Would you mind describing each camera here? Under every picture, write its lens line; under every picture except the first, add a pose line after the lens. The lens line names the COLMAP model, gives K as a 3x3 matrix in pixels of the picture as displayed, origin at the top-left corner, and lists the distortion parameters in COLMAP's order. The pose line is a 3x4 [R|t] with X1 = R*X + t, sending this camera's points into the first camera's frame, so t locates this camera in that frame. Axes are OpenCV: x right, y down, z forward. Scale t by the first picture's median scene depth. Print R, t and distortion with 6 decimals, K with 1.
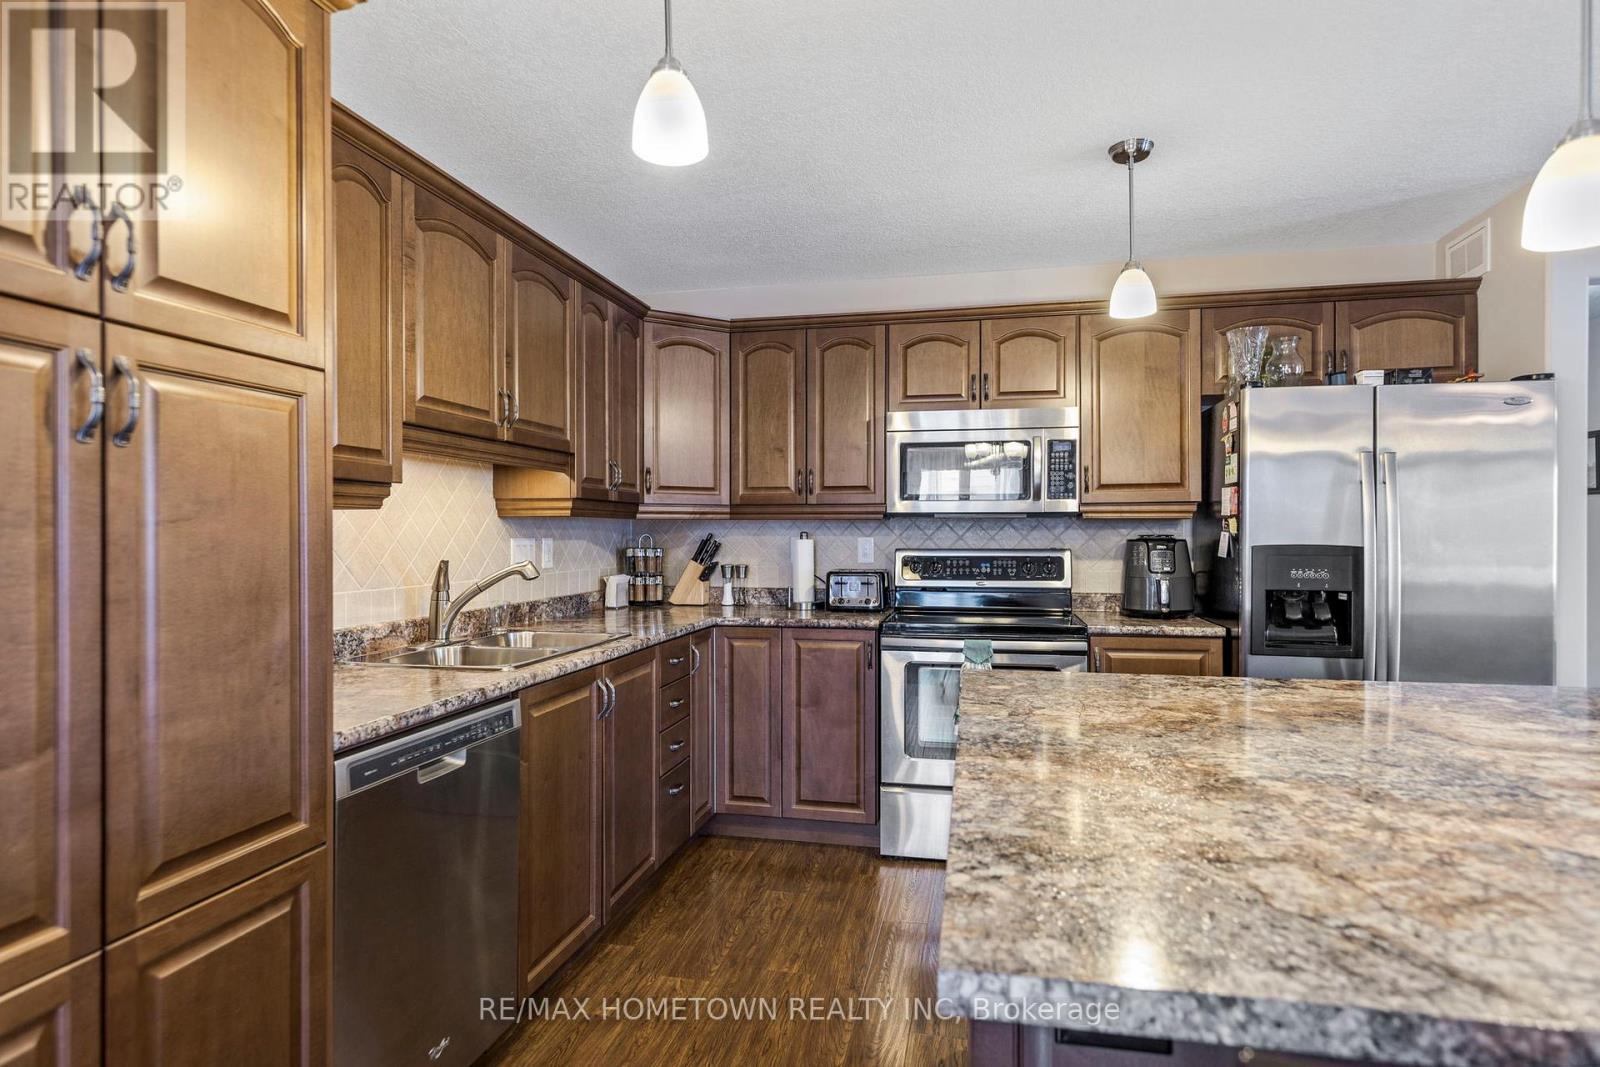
lens RADIAL K [[875.3, 0, 799.6], [0, 875.3, 538.1], [0, 0, 1]] dist [0.006842, 0.000995]
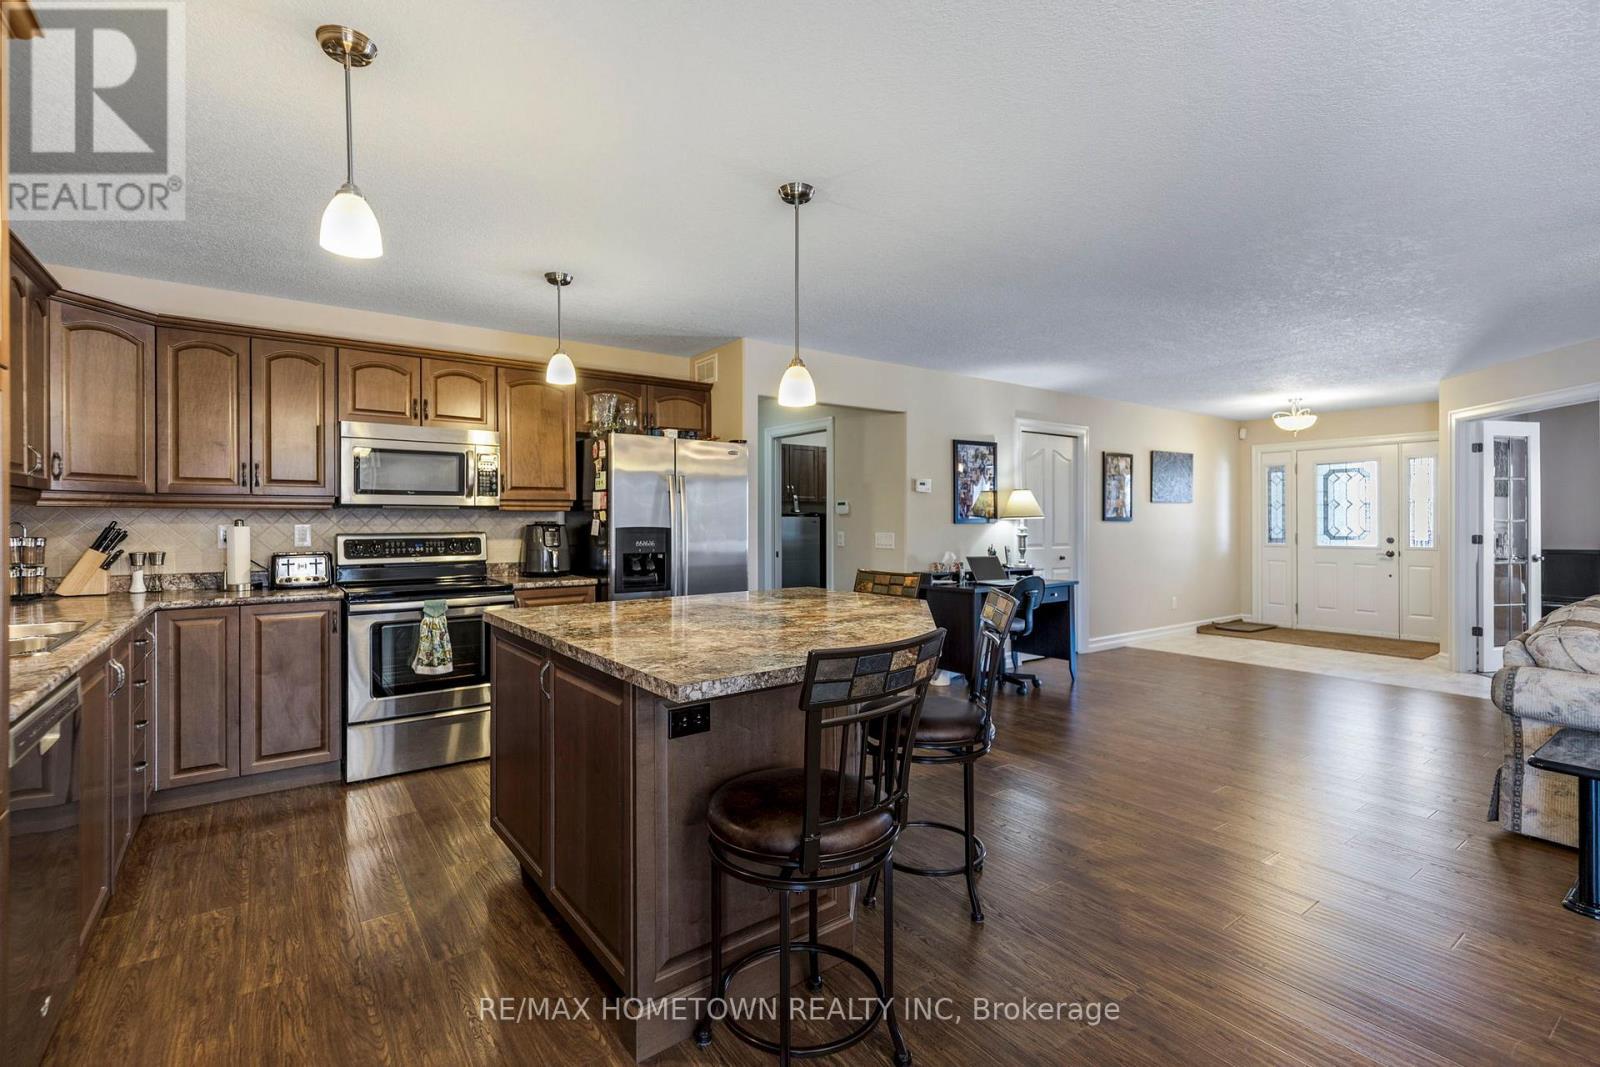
lens RADIAL K [[722.9, 0, 788.7], [0, 722.9, 522.2], [0, 0, 1]] dist [0.008984, 0.000112]
pose [[0.668130, -0.003163, 0.744038, -0.242049], [0.005764, 0.999983, -0.000925, 0.001066], [-0.744022, 0.004906, 0.668137, -0.136245]]
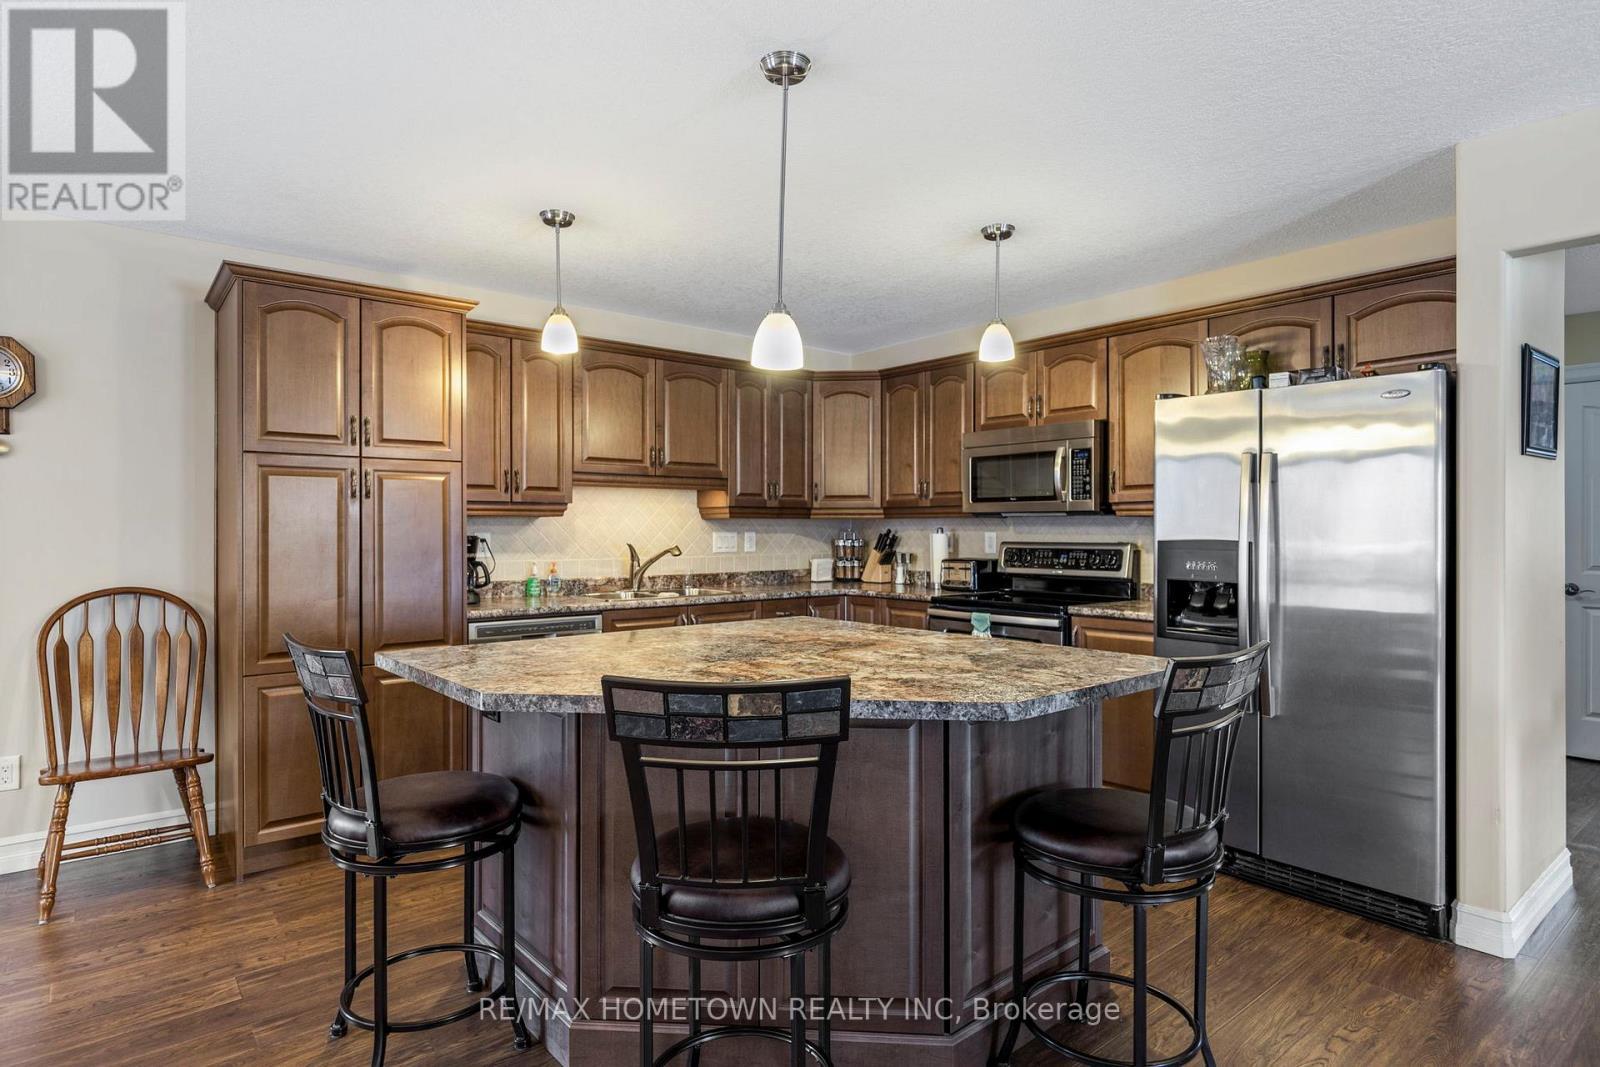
lens RADIAL K [[875.3, 0, 808.3], [0, 875.3, 526.3], [0, 0, 1]] dist [0.006842, 0.000995]
pose [[0.790675, -0.001235, -0.612235, 0.721232], [-0.004262, 0.999963, -0.007522, 0.001424], [0.612221, 0.008556, 0.790640, -0.140842]]
